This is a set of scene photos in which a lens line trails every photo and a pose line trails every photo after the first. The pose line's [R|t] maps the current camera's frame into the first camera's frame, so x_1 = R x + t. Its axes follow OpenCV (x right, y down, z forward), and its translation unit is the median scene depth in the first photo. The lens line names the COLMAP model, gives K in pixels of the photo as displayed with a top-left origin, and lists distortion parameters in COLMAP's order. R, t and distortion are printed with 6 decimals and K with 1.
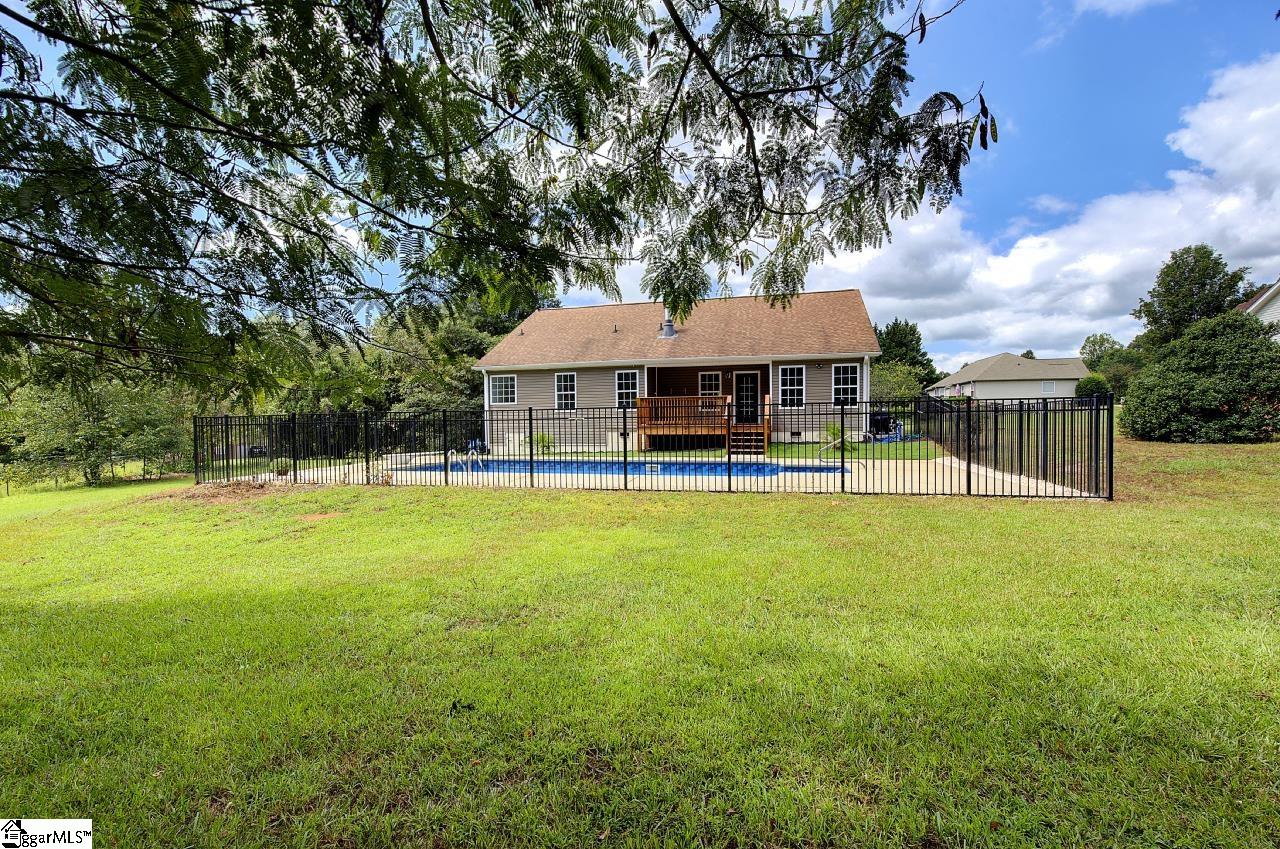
lens RADIAL K [[549.5, 0, 643.0], [0, 549.5, 425.9], [0, 0, 1]] dist [0.004009, -0.000560]
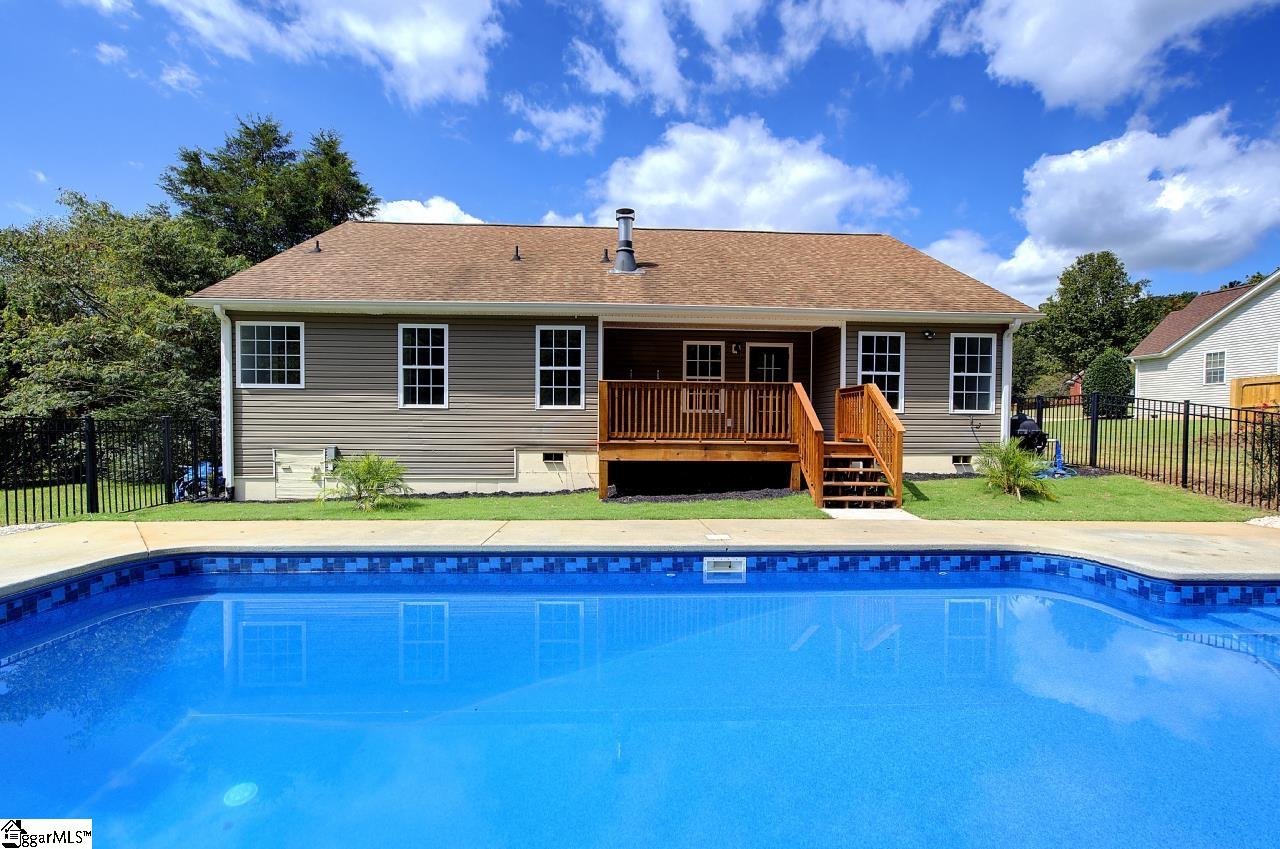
lens RADIAL K [[549.5, 0, 615.4], [0, 549.5, 423.2], [0, 0, 1]] dist [0.004009, -0.000560]
pose [[0.956409, 0.017075, 0.291530, -0.119654], [-0.014104, 0.999825, -0.012290, -0.009650], [-0.291689, 0.007643, 0.956483, 0.507808]]
